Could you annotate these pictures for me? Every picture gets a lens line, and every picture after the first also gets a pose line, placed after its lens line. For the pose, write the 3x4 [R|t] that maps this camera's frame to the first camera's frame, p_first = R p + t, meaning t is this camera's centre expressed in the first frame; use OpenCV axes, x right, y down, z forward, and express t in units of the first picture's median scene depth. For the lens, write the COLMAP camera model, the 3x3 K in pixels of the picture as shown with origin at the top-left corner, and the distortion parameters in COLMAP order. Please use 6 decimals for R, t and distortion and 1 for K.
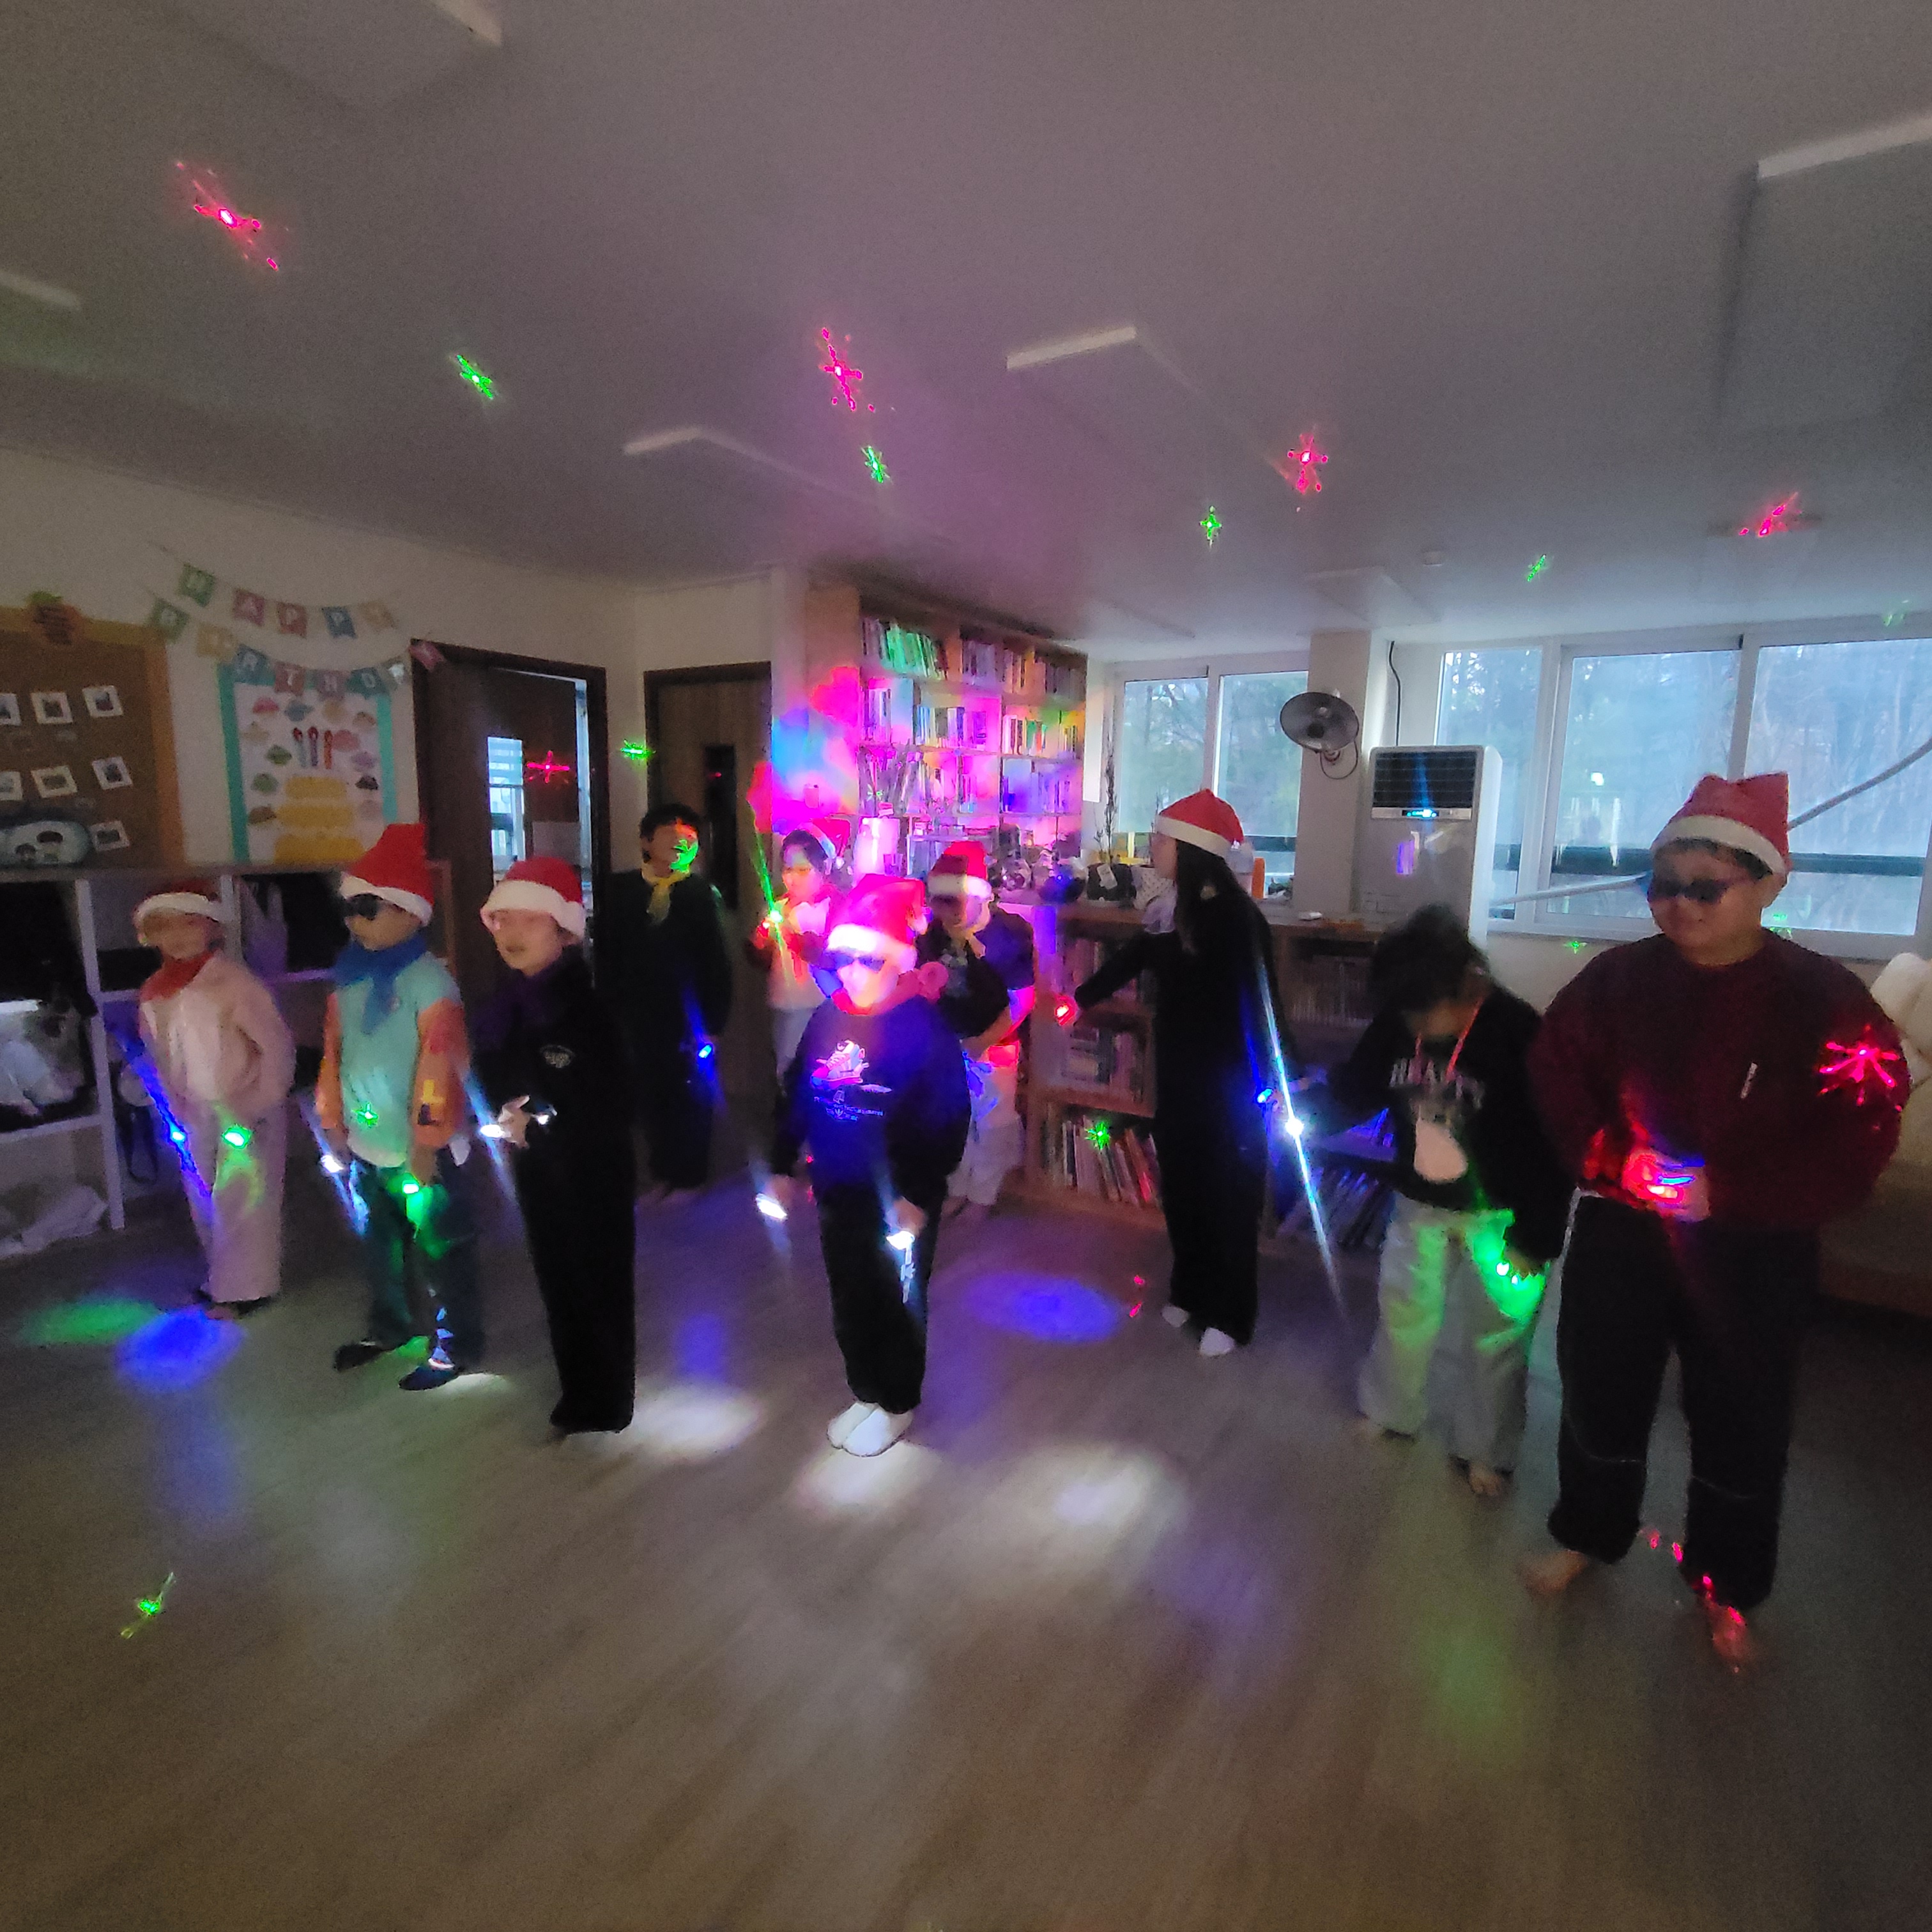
lens RADIAL K [[1050.2, 0, 976.1], [0, 1050.2, 974.3], [0, 0, 1]] dist [-0.002710, 0.003171]
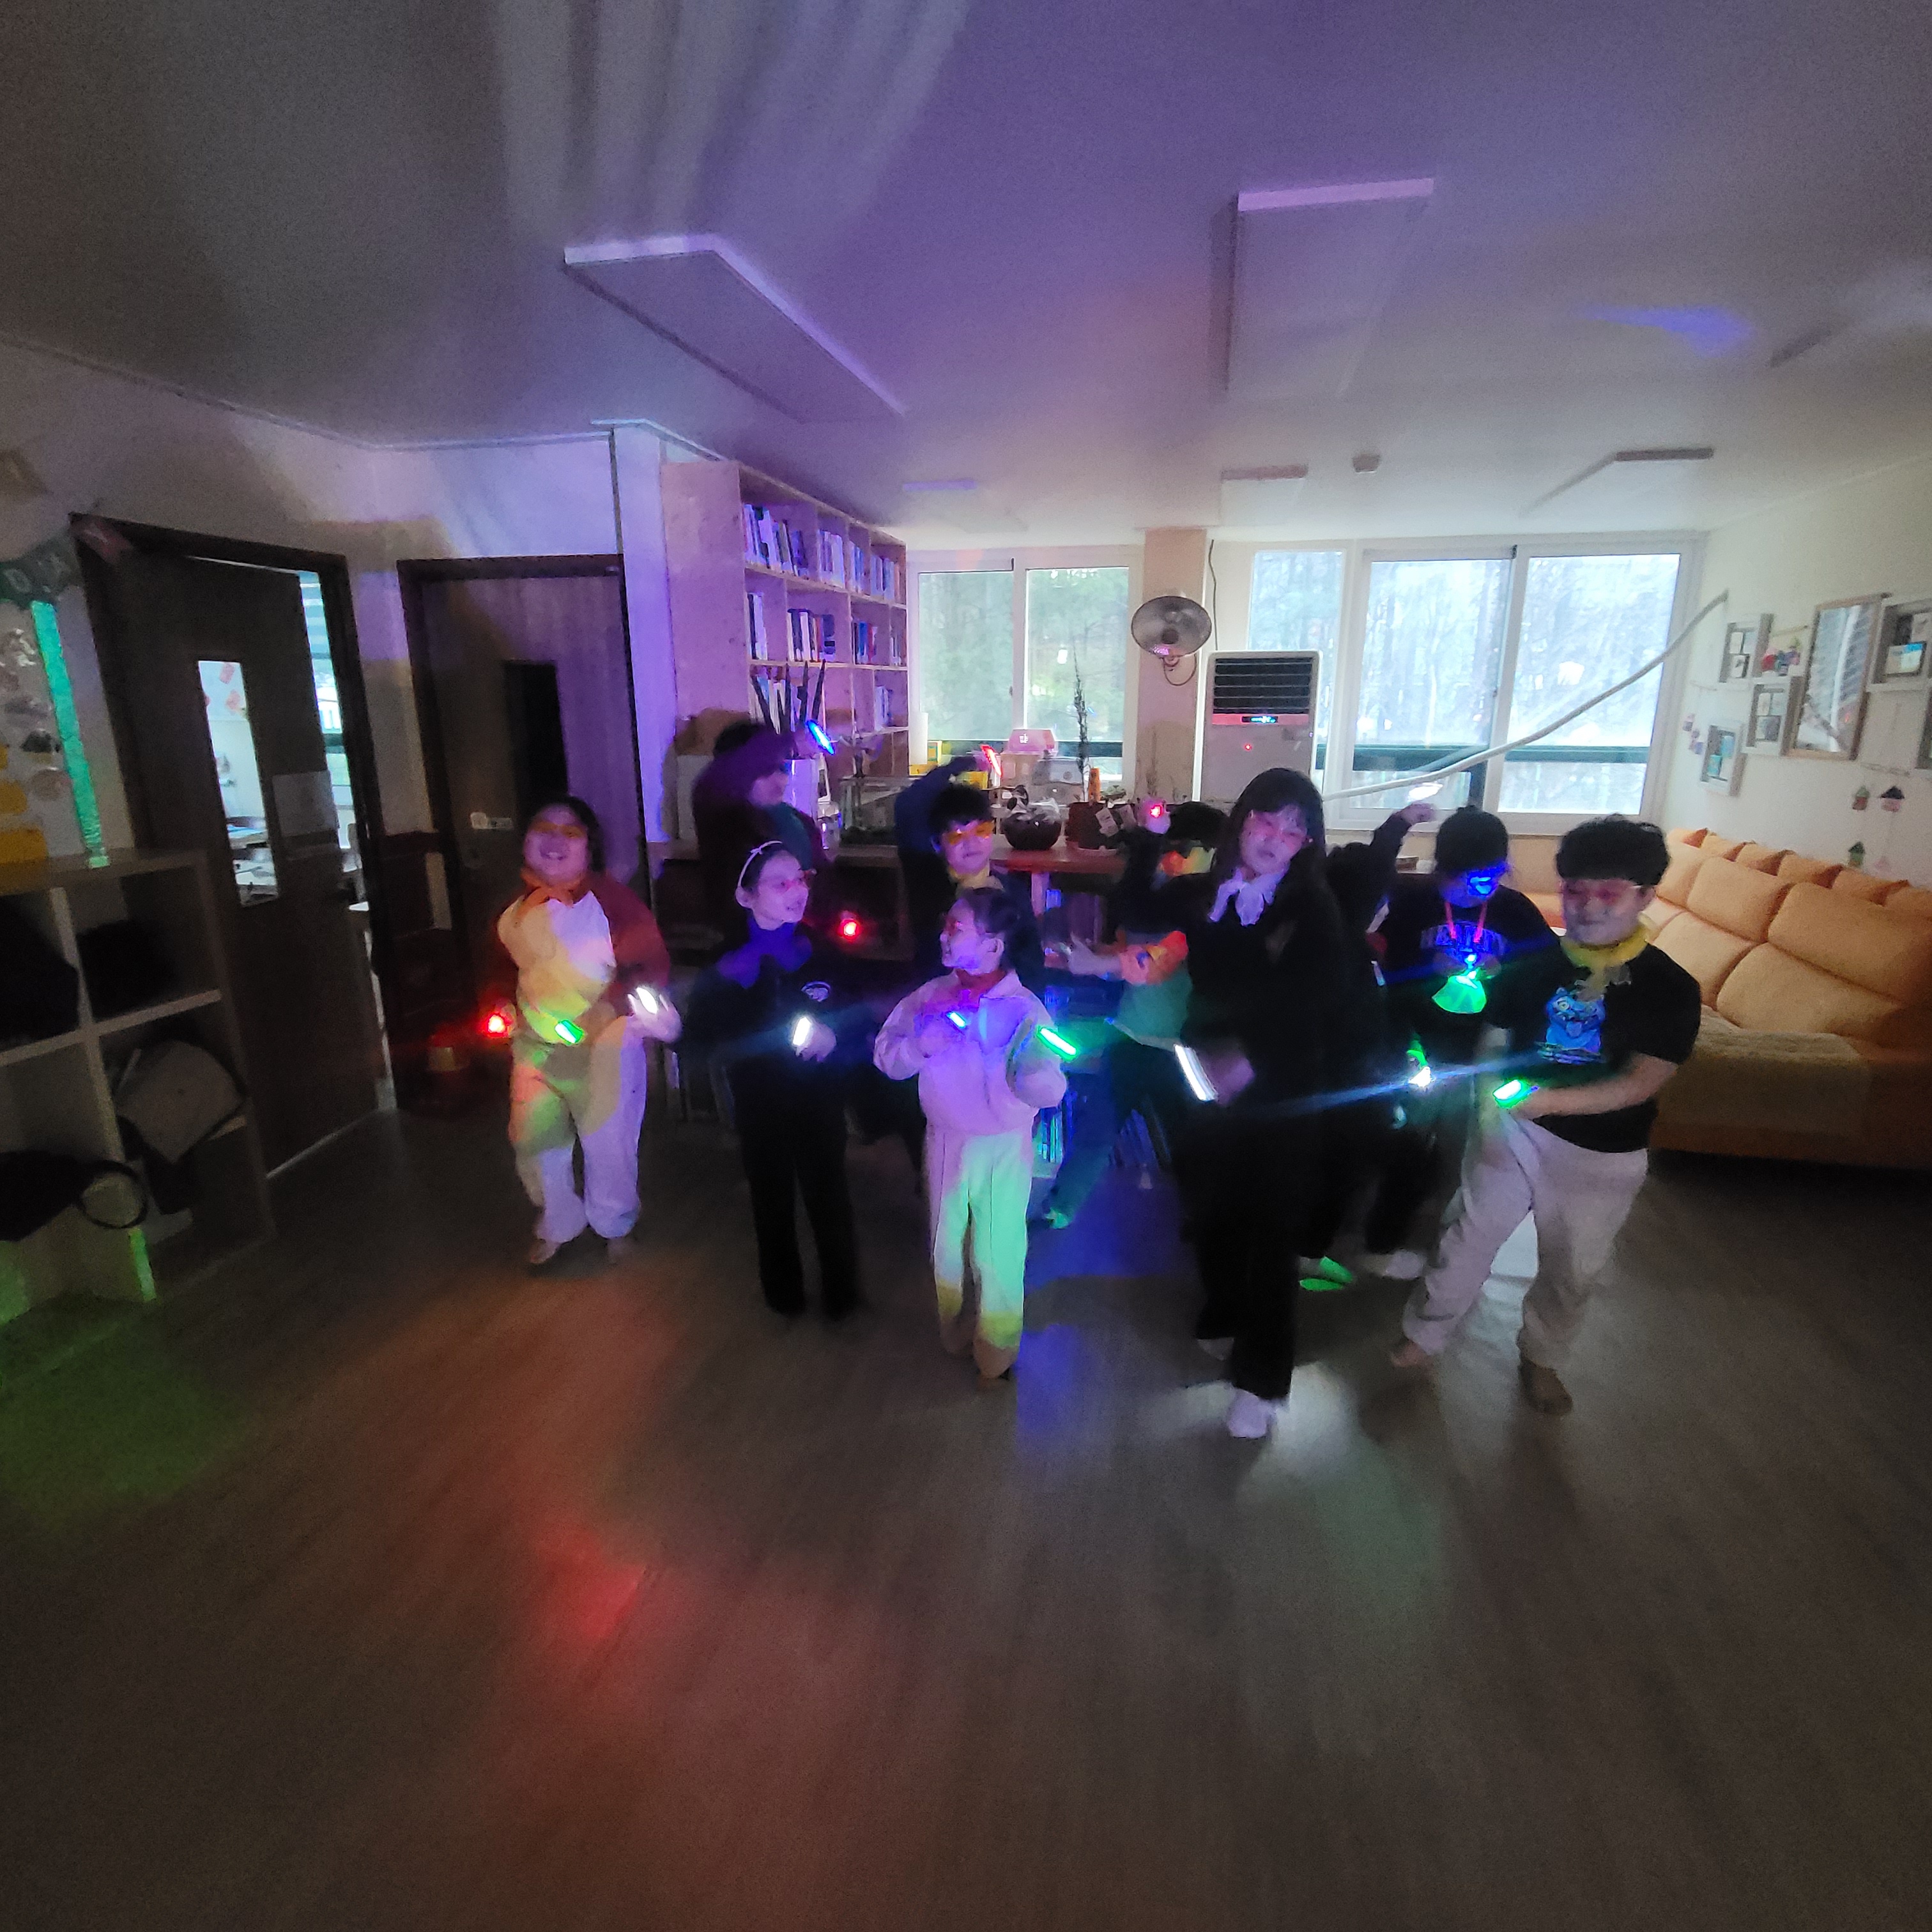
lens RADIAL K [[1050.2, 0, 973.9], [0, 1050.2, 975.7], [0, 0, 1]] dist [-0.002710, 0.003171]
pose [[0.934824, -0.113876, 0.336357, -0.262492], [0.074910, 0.989112, 0.126676, -0.075391], [-0.347120, -0.093223, 0.933176, 0.166927]]
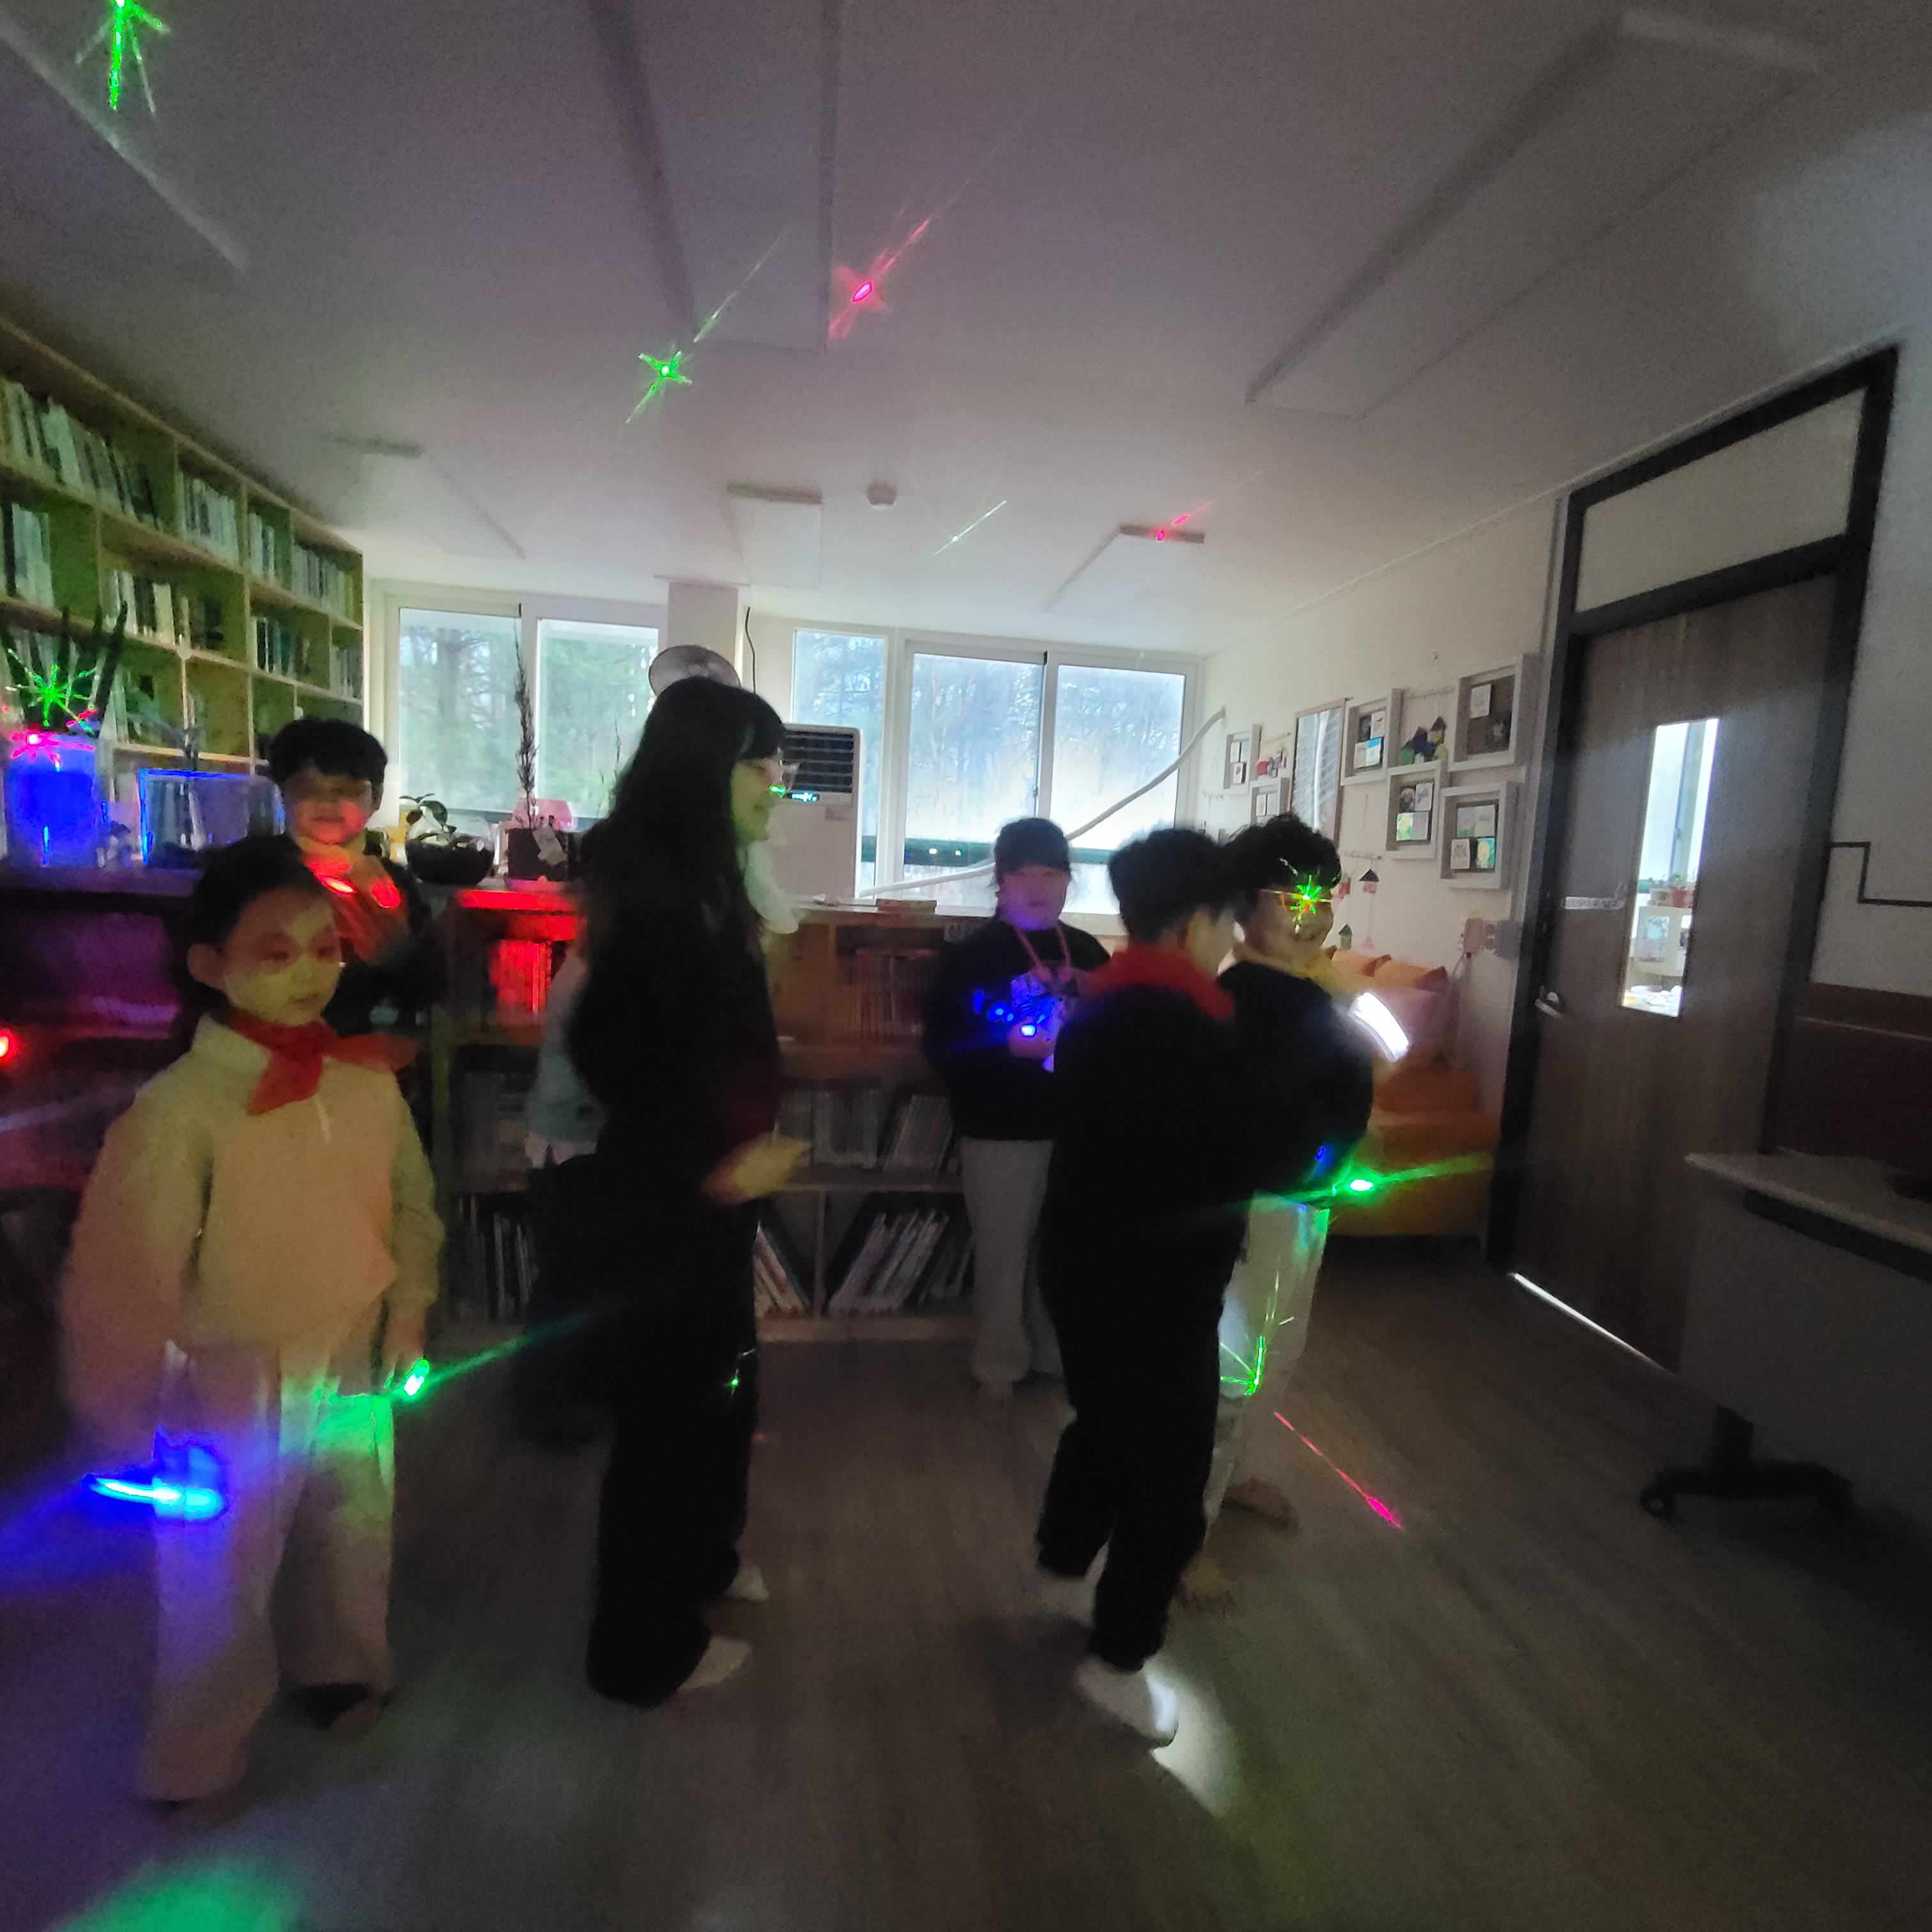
lens RADIAL K [[1050.2, 0, 968.3], [0, 1050.2, 968.6], [0, 0, 1]] dist [-0.002710, 0.003171]
pose [[0.748913, -0.052965, 0.660548, -0.108949], [0.060592, 0.998098, 0.011334, -0.004702], [-0.659892, 0.031535, 0.750698, 0.278464]]
